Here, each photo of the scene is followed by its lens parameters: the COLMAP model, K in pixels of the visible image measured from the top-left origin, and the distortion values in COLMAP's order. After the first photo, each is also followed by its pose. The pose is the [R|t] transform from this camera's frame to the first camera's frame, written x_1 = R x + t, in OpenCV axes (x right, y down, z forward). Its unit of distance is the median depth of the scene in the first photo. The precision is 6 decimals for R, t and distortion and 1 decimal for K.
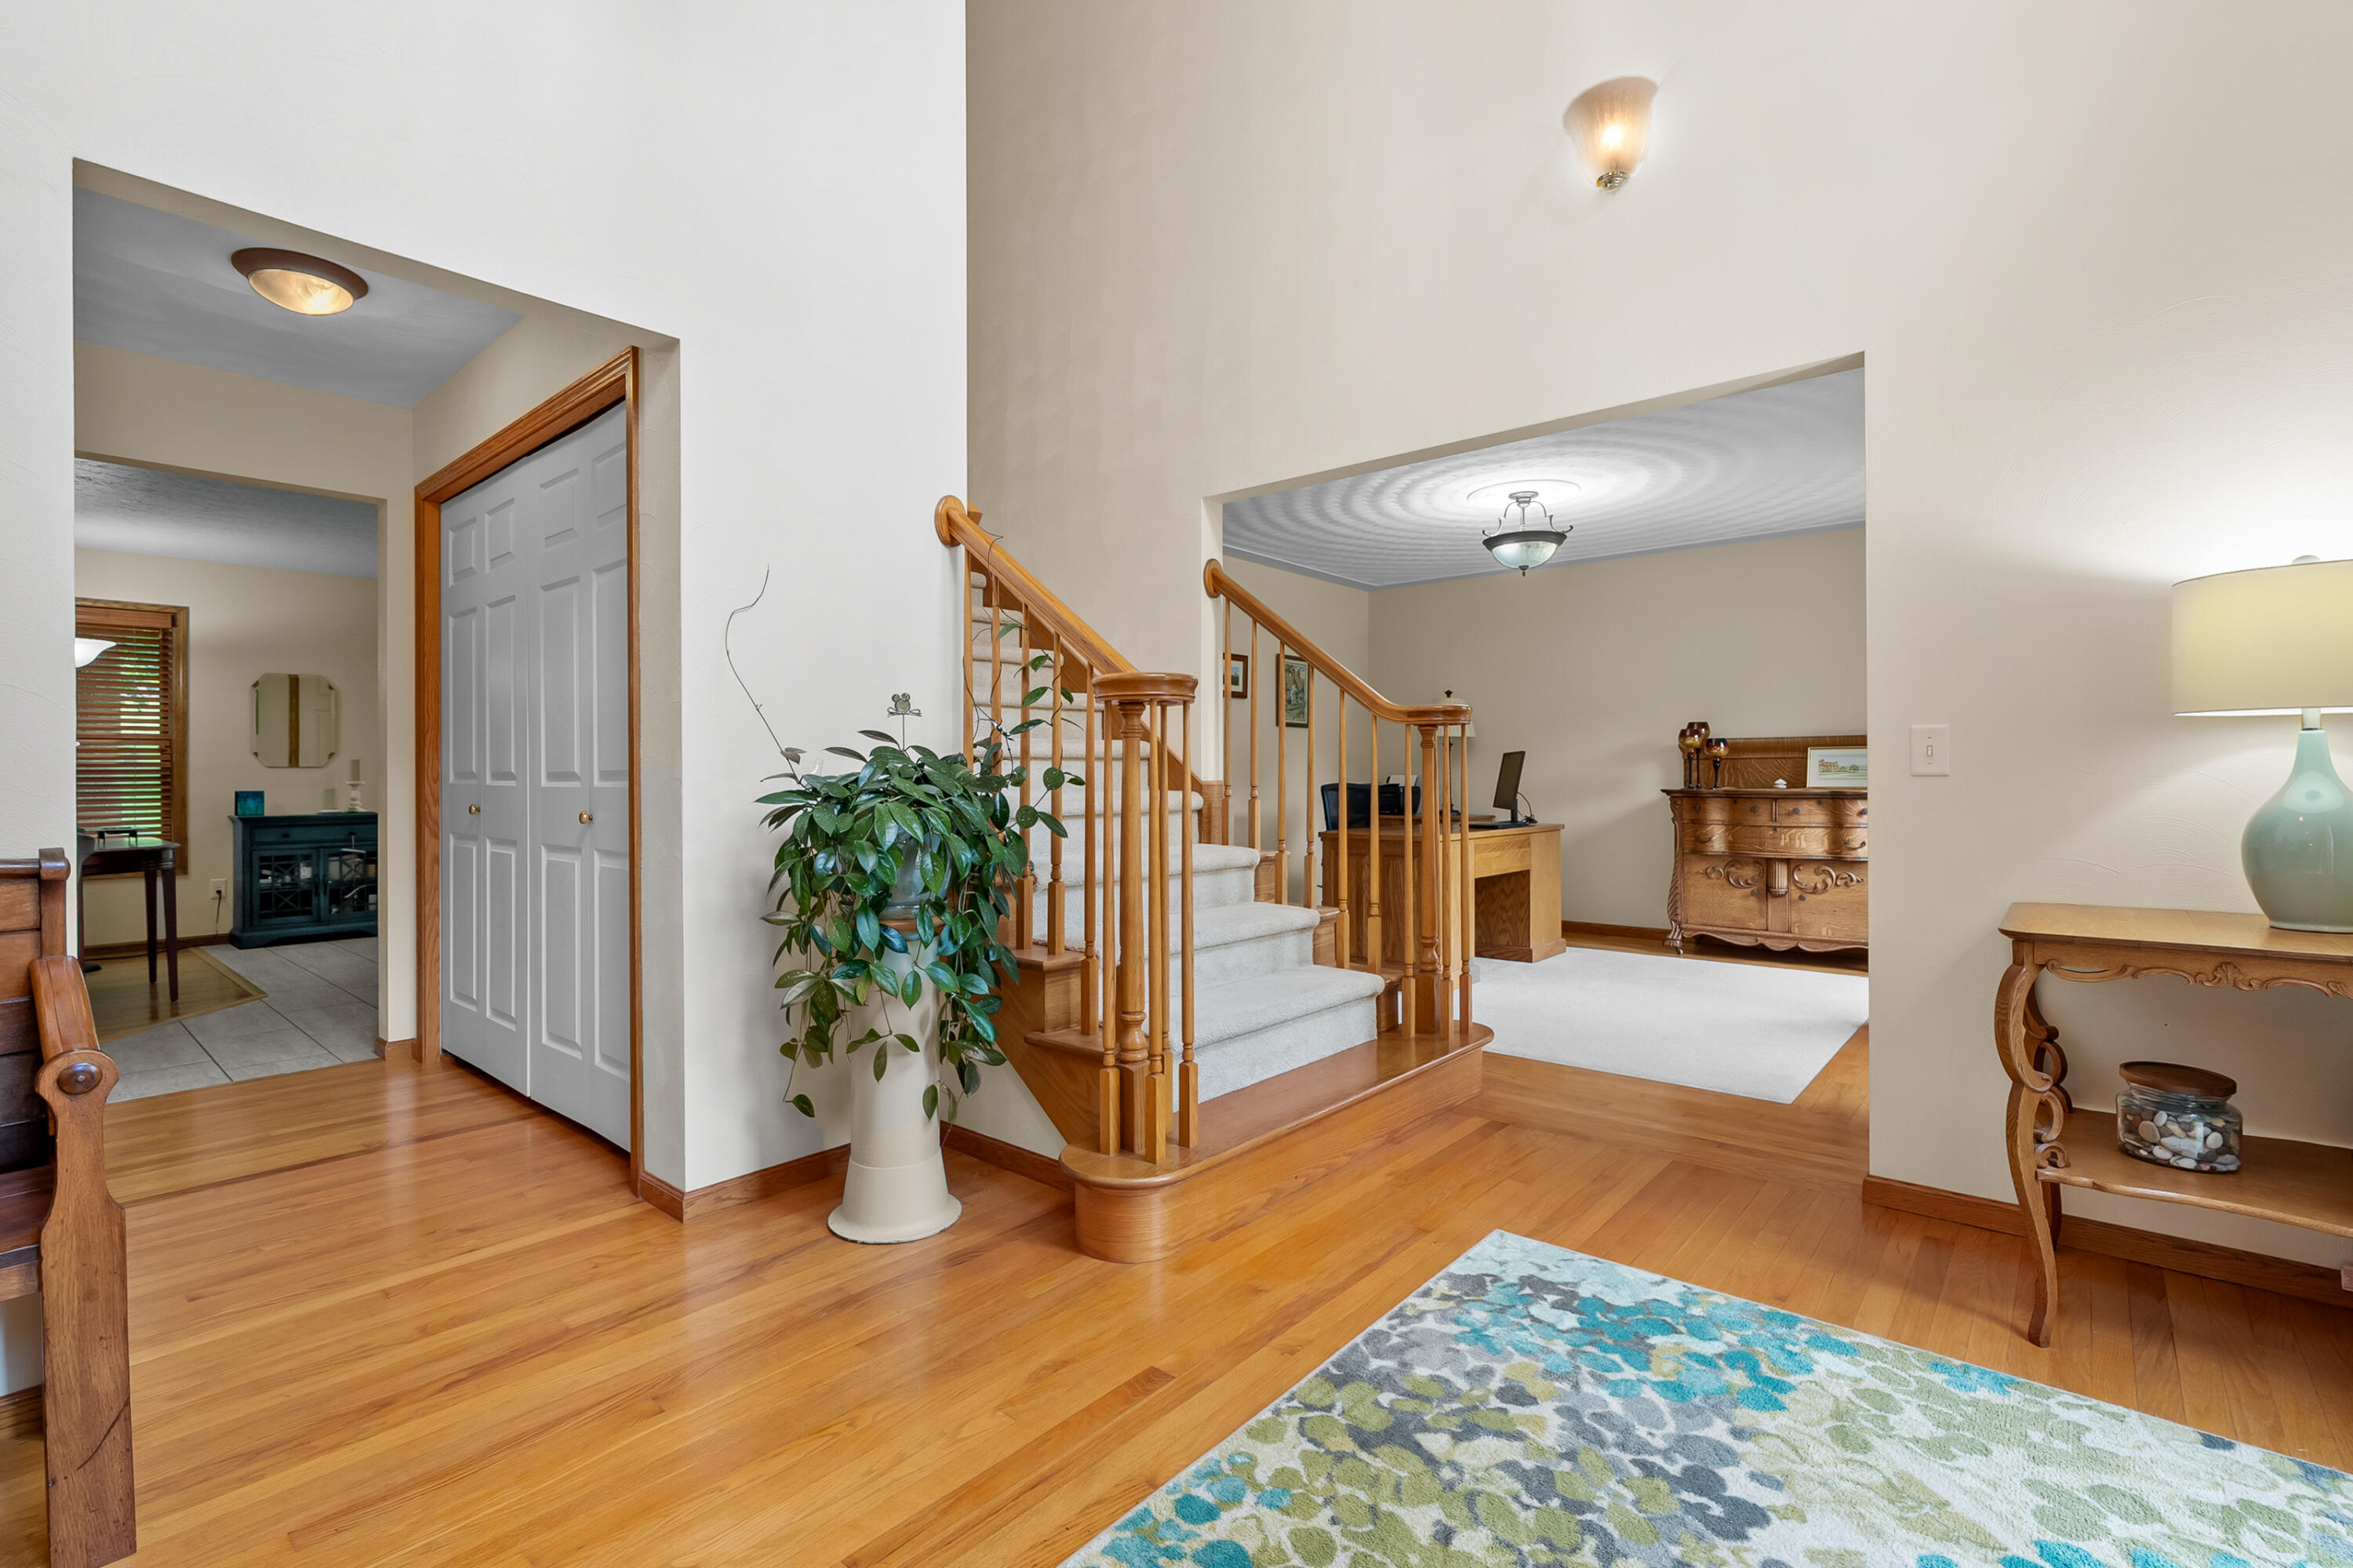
lens RADIAL K [[1060.0, 0, 1174.8], [0, 1060.0, 786.4], [0, 0, 1]] dist [-0.000202, 0.000331]
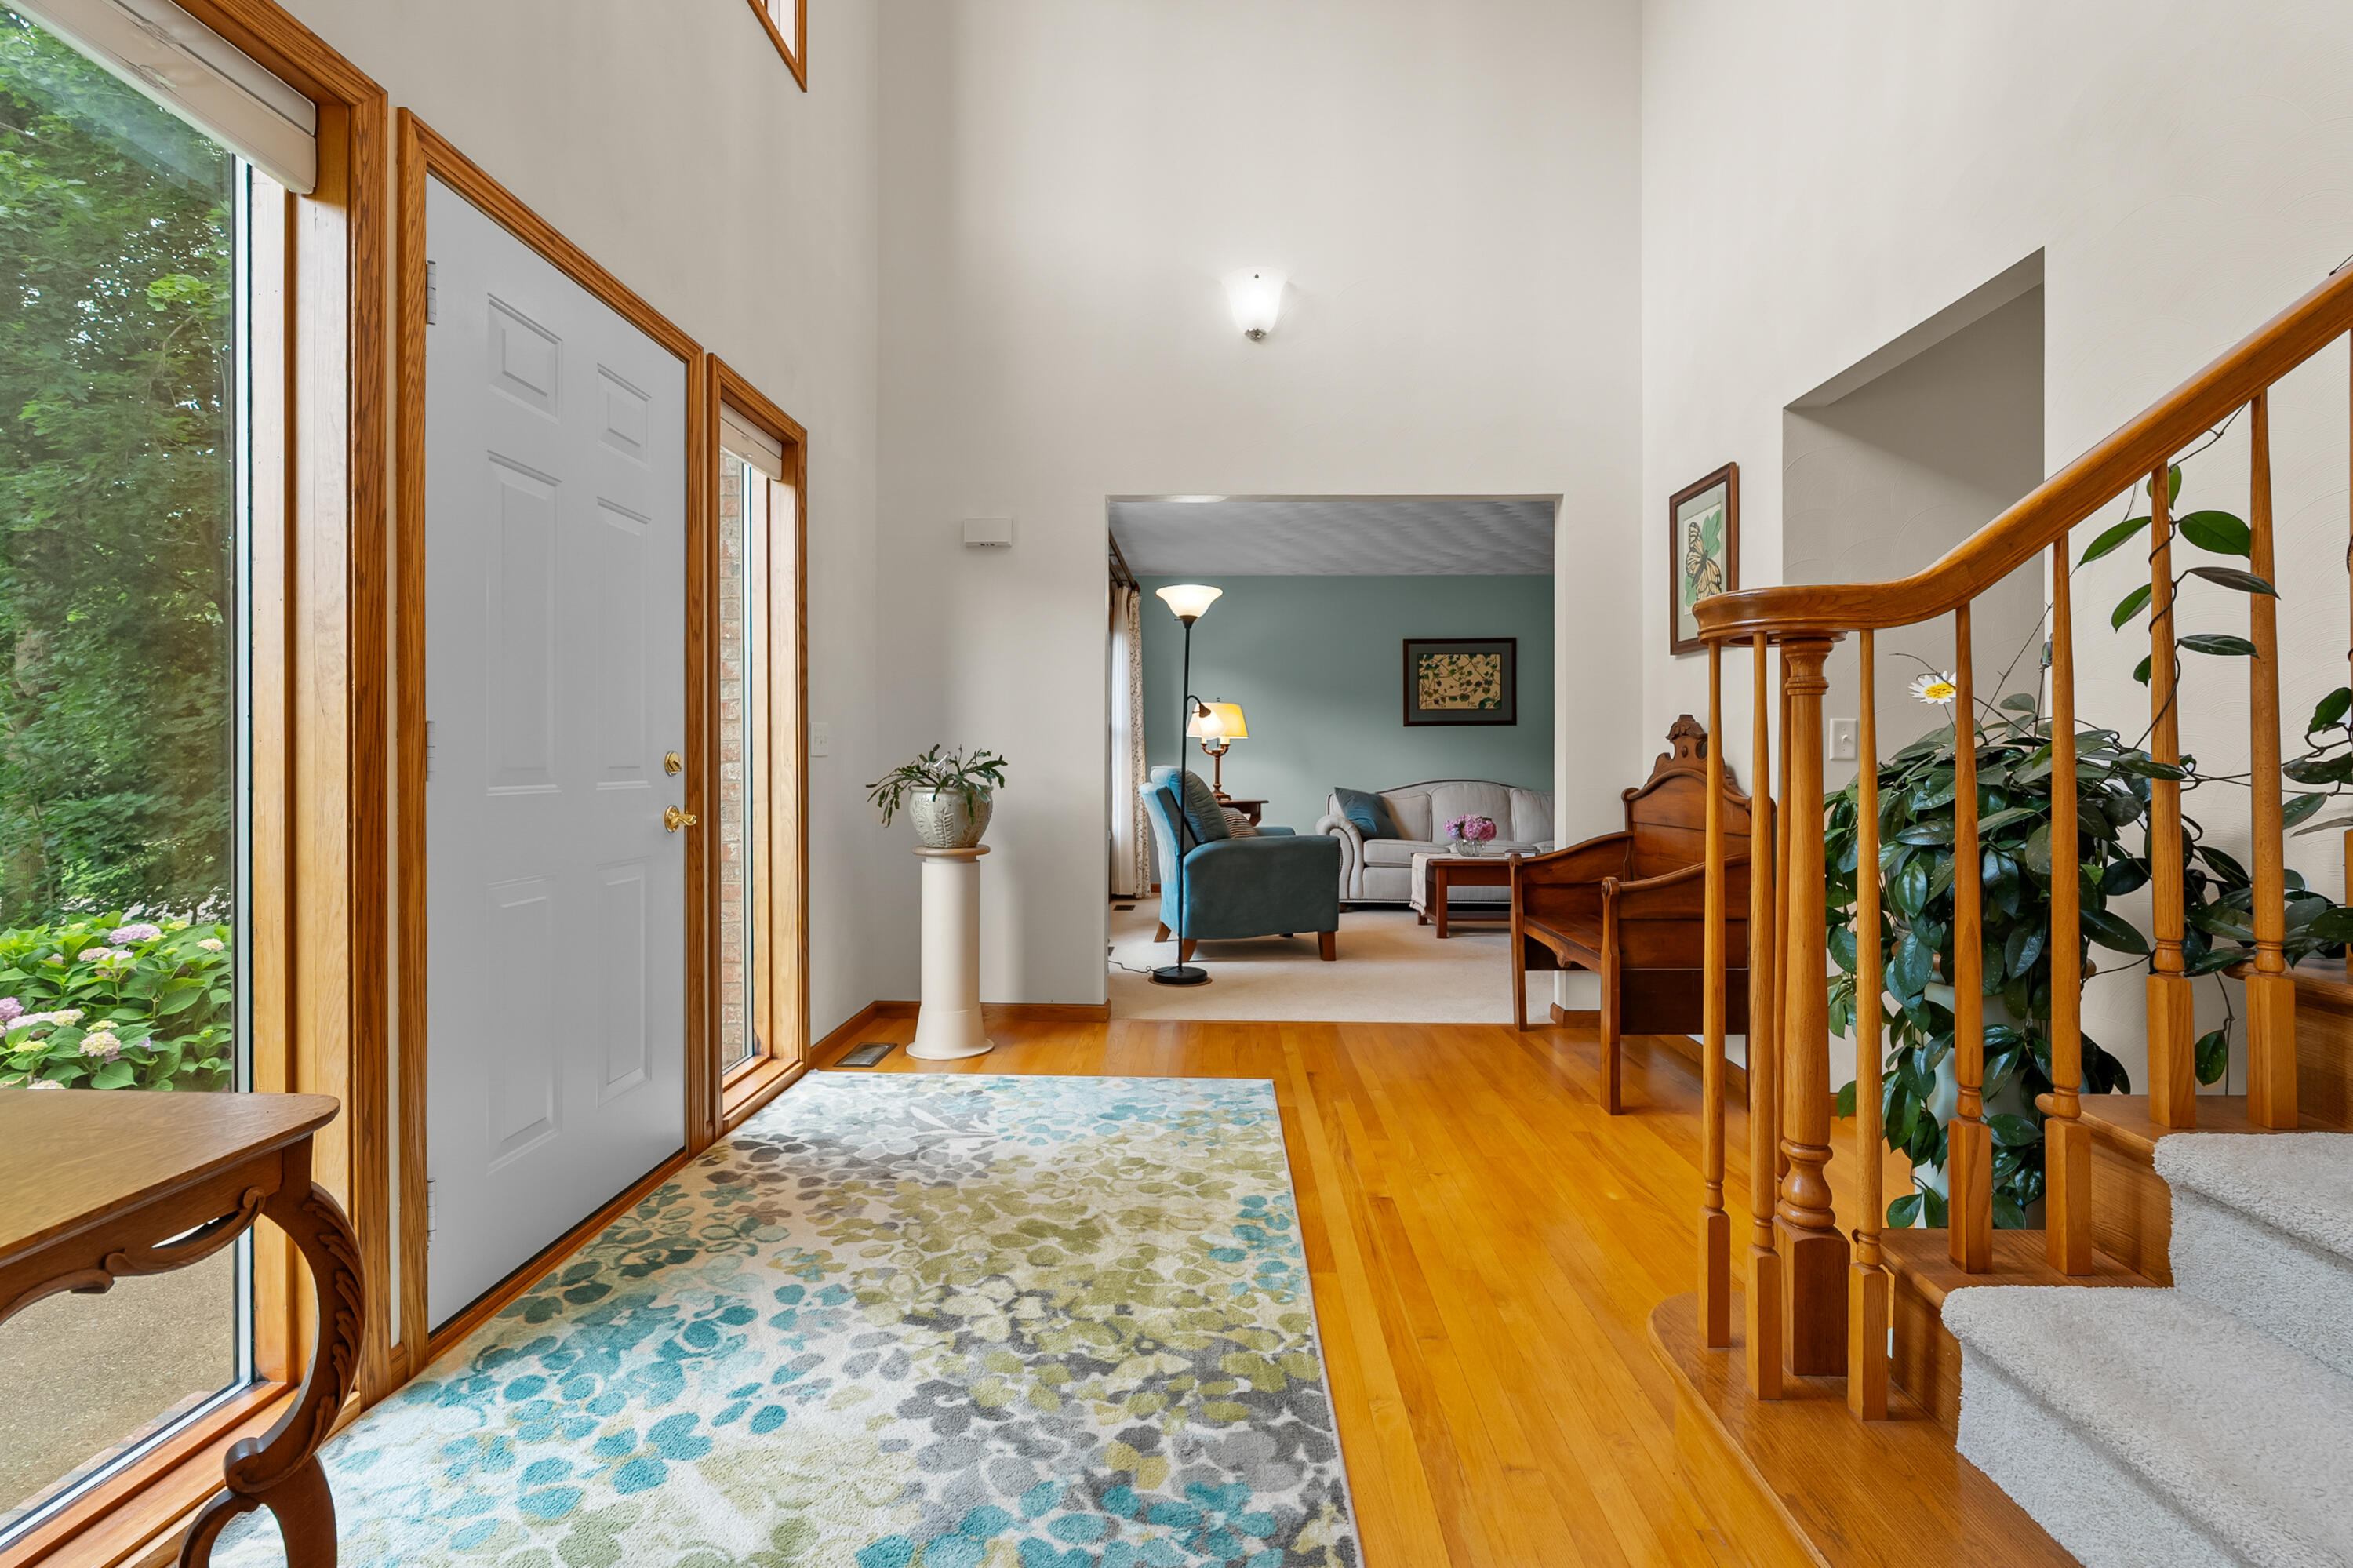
lens RADIAL K [[1060.0, 0, 1173.2], [0, 1060.0, 747.4], [0, 0, 1]] dist [-0.000202, 0.000331]
pose [[-0.779260, -0.002651, -0.626696, 0.836398], [-0.006579, 0.999971, 0.003951, -0.020867], [0.626667, 0.007202, -0.779254, 1.654089]]
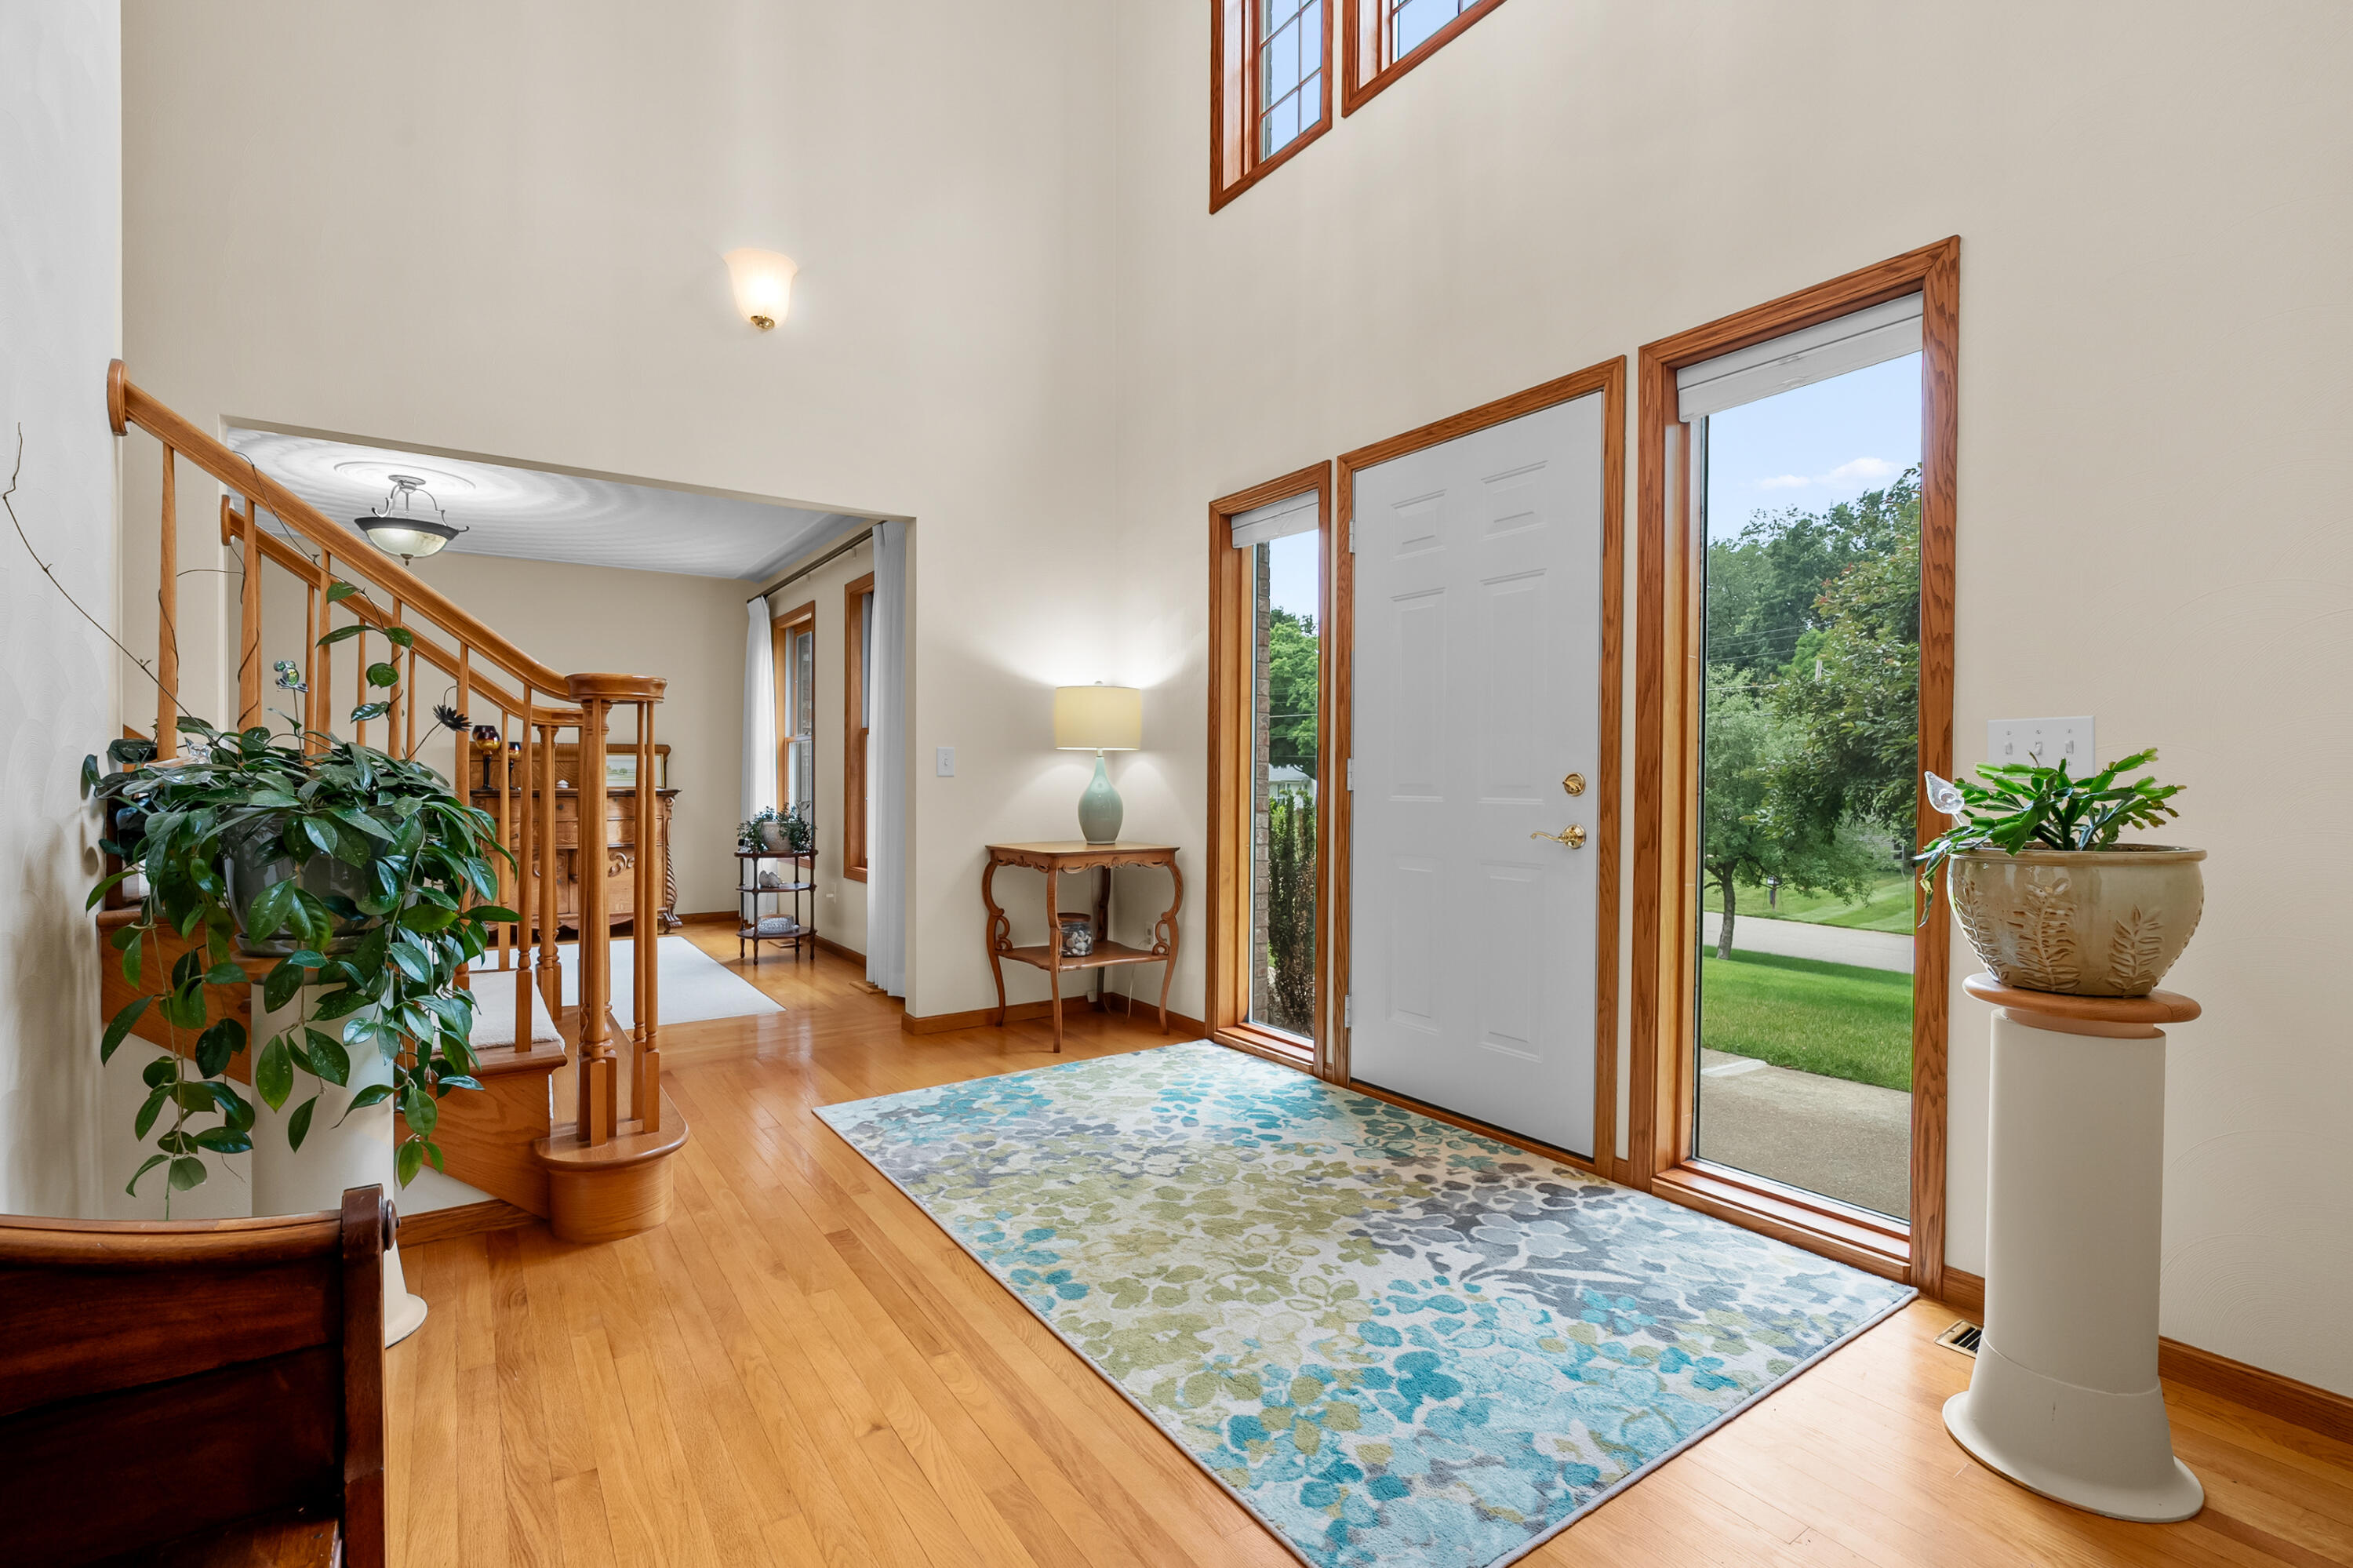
lens RADIAL K [[1060.0, 0, 1171.4], [0, 1060.0, 788.6], [0, 0, 1]] dist [-0.000202, 0.000331]
pose [[0.251568, -0.004931, 0.967827, -1.173123], [0.006037, 0.999976, 0.003525, 0.008292], [-0.967821, 0.004956, 0.251591, 0.277886]]
